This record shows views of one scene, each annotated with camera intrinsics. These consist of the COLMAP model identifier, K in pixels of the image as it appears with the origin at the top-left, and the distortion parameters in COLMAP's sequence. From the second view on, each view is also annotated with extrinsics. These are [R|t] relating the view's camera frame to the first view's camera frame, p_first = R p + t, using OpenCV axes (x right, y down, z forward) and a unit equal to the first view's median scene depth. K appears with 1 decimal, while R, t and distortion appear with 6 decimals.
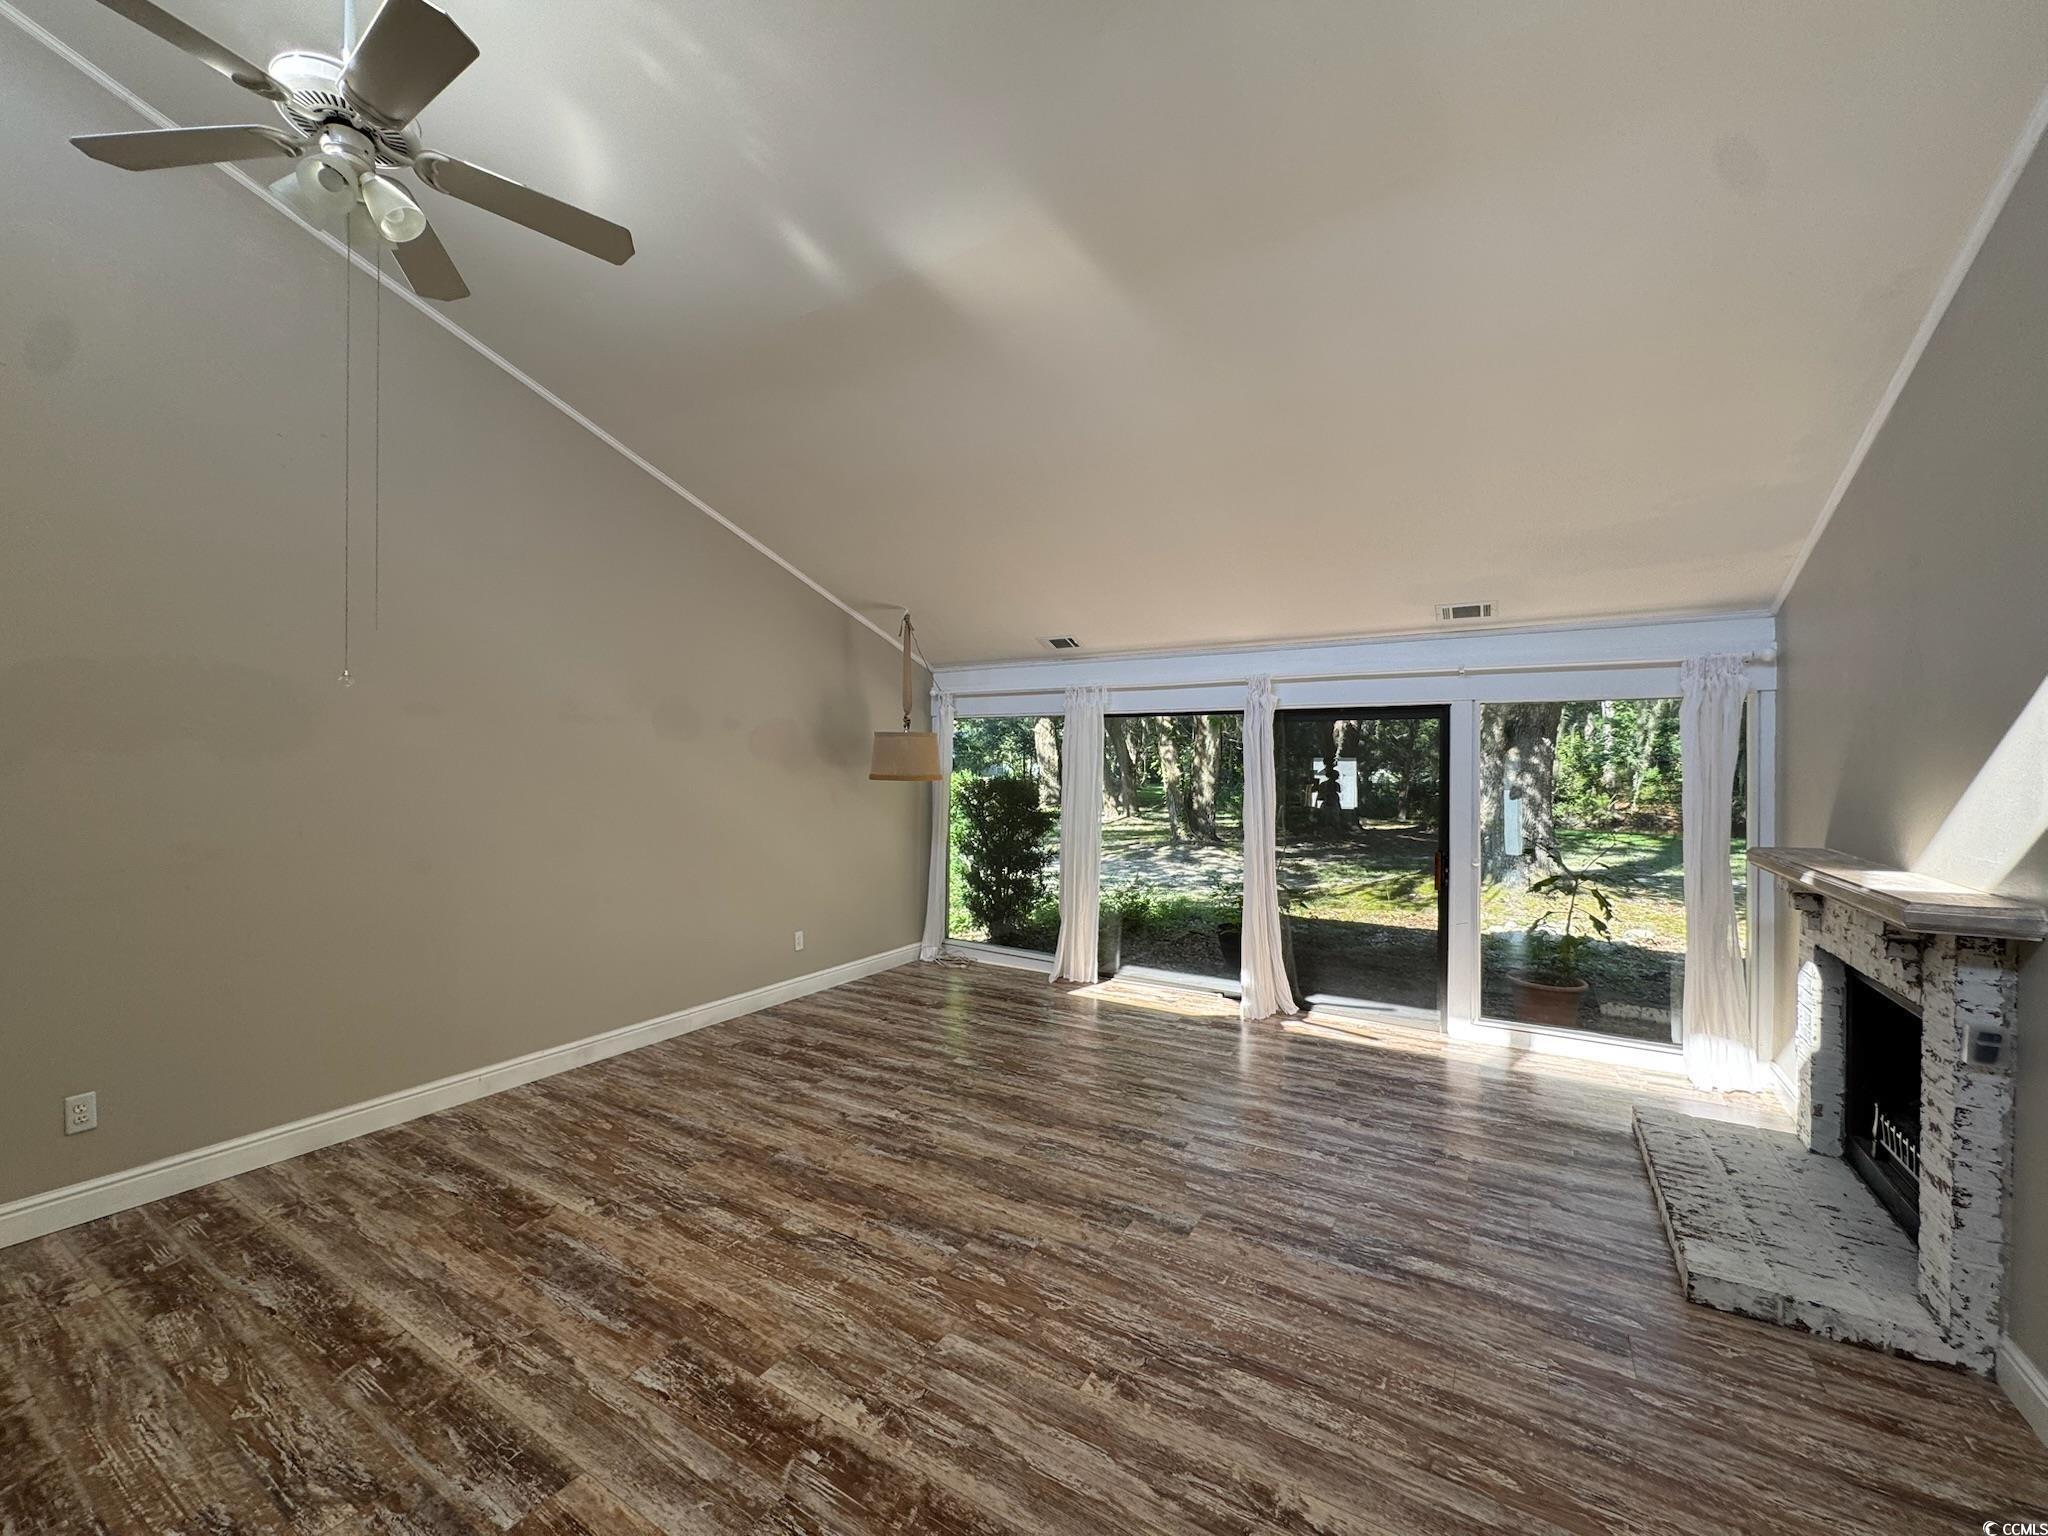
lens RADIAL K [[818.5, 0, 1027.4], [0, 818.5, 765.4], [0, 0, 1]] dist [-0.004530, 0.000865]
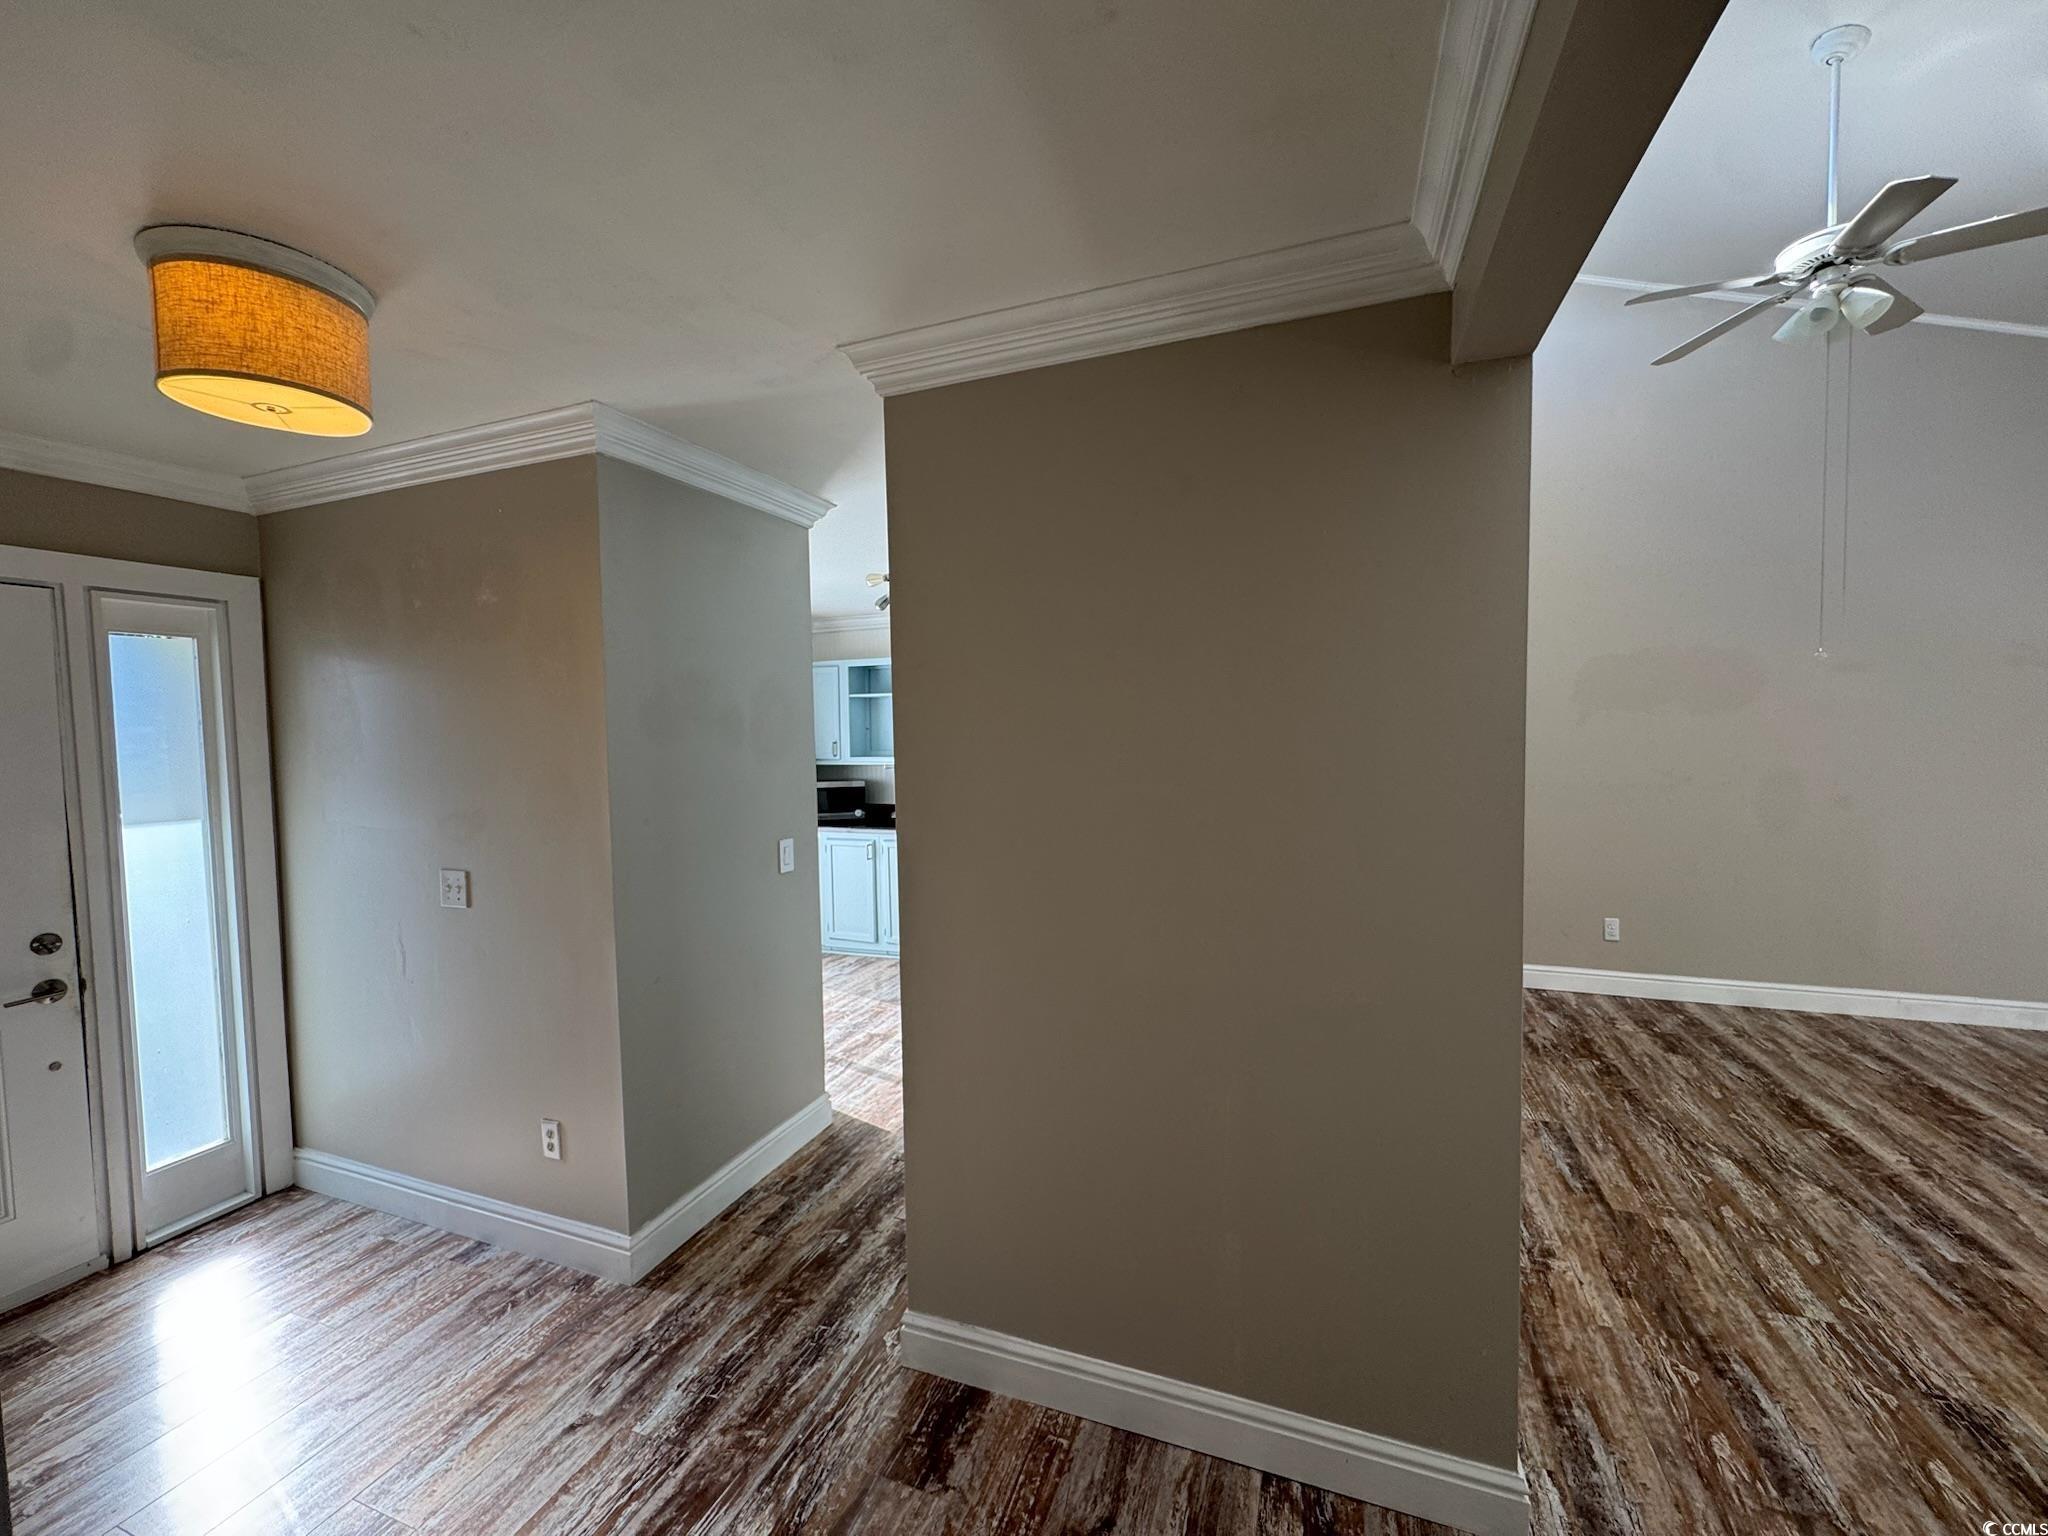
lens RADIAL K [[818.5, 0, 1025.4], [0, 818.5, 766.6], [0, 0, 1]] dist [-0.004530, 0.000865]
pose [[0.182205, 0.036633, -0.982578, 0.305148], [0.017999, 0.999014, 0.040584, 0.008326], [0.983096, -0.025080, 0.181366, -0.586488]]
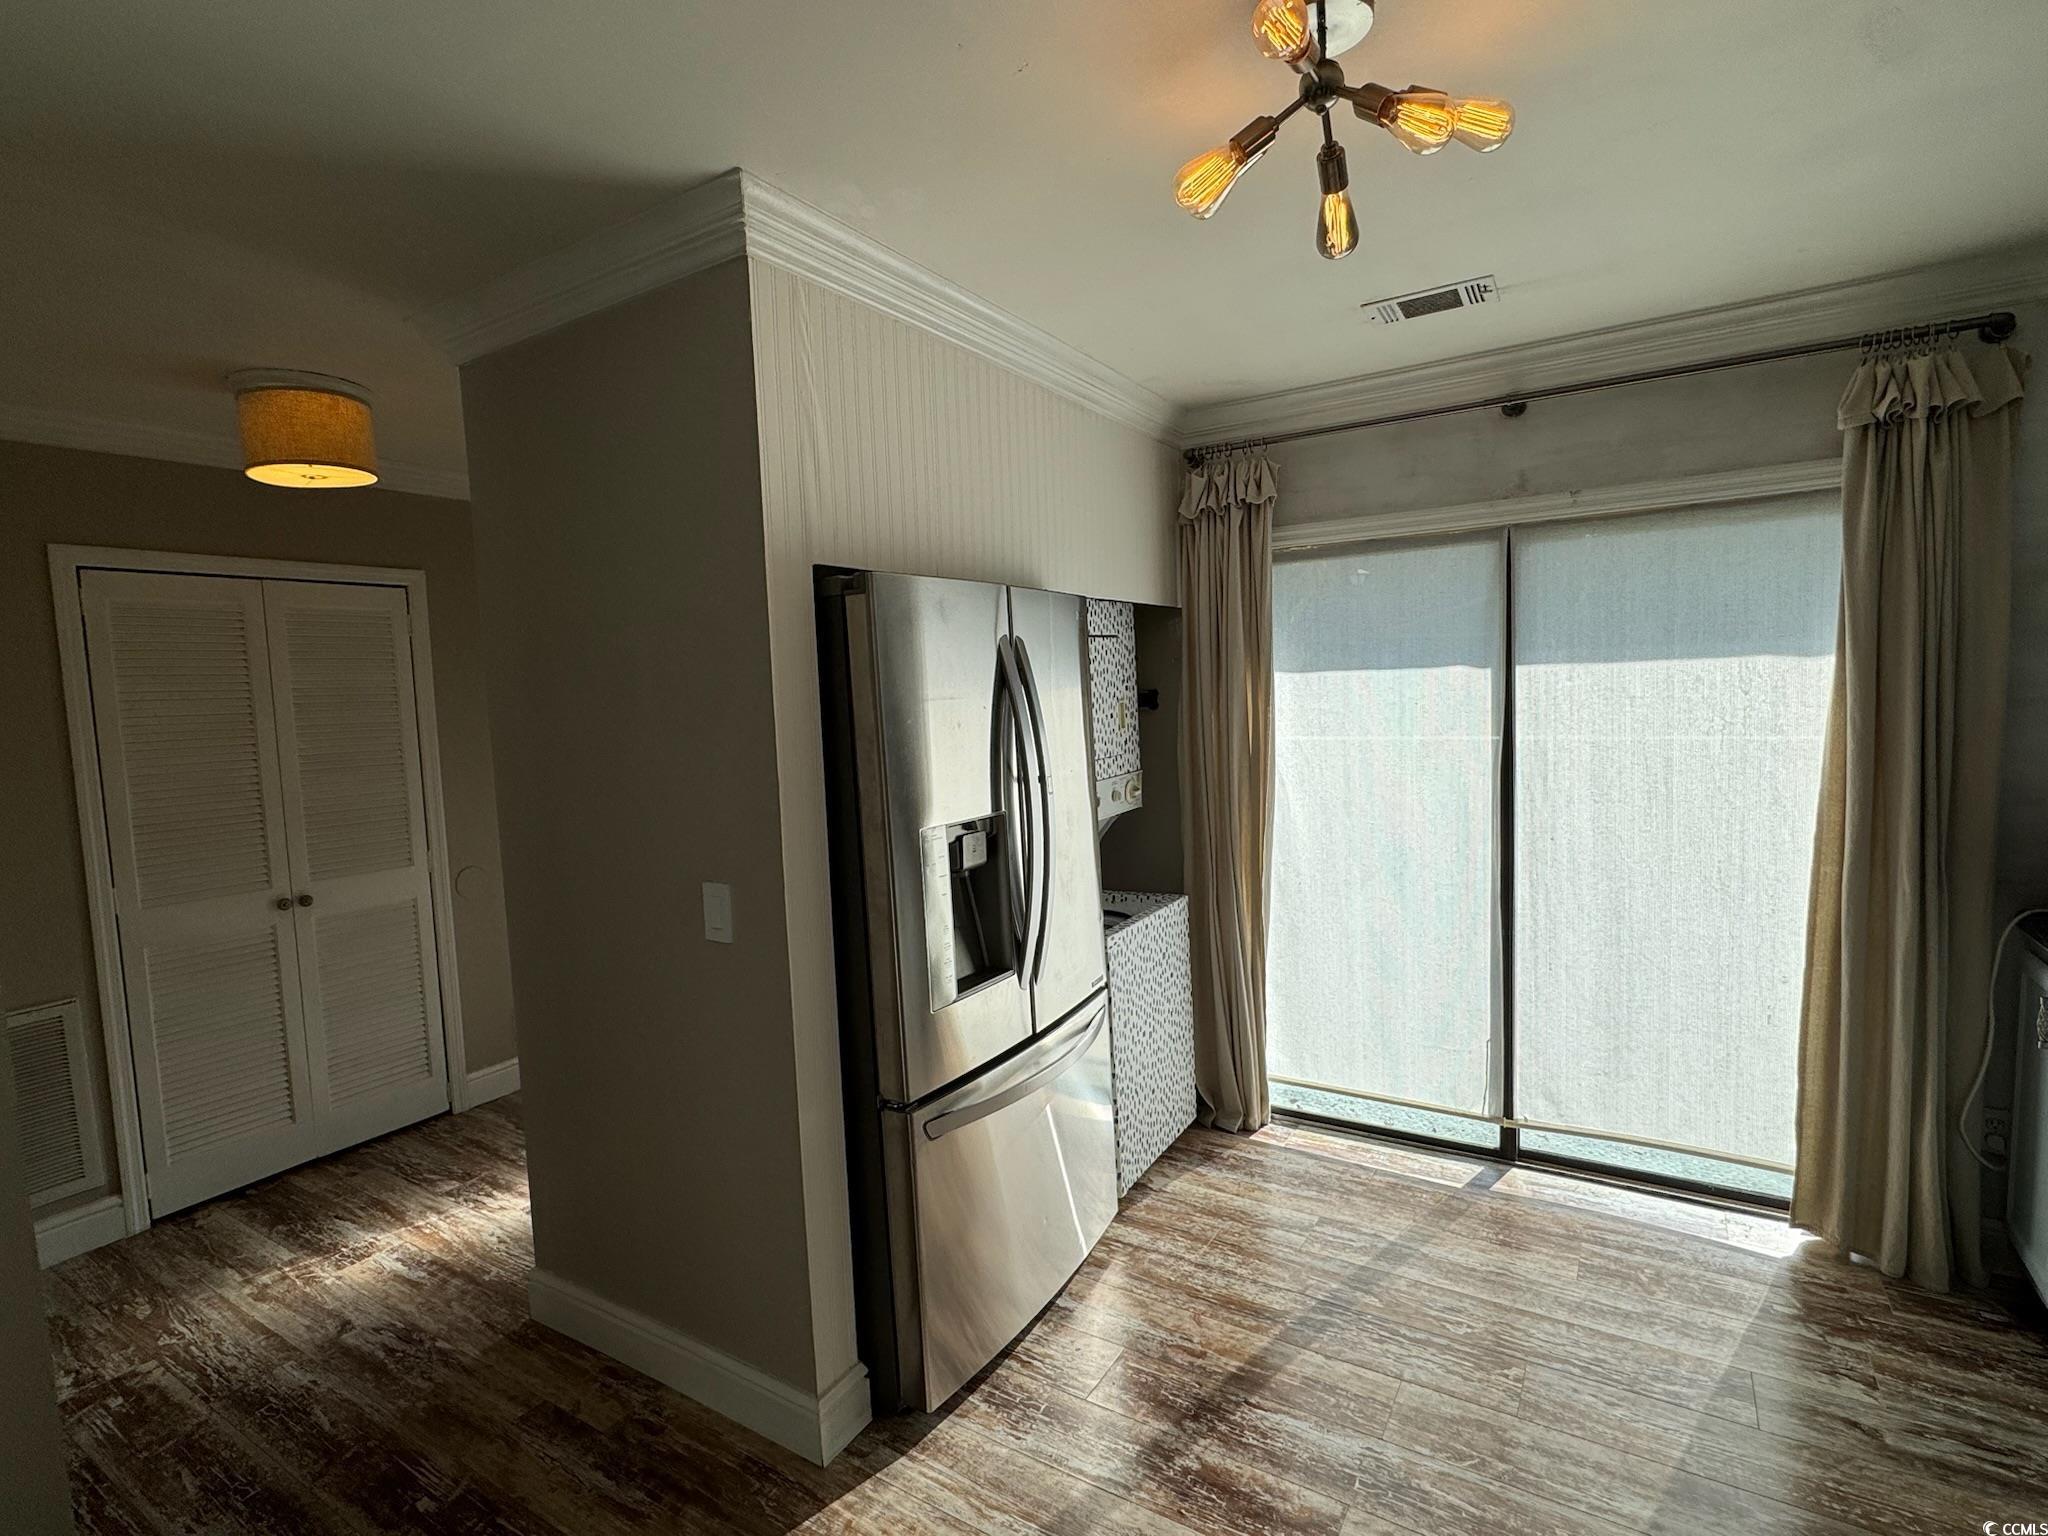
lens RADIAL K [[997.8, 0, 1018.0], [0, 997.8, 764.6], [0, 0, 1]] dist [-0.000379, 0.000460]
pose [[-0.999244, 0.030843, 0.023666, -1.371798], [0.032661, 0.996199, 0.080757, 0.003039], [-0.021086, 0.081469, -0.996453, 0.155162]]
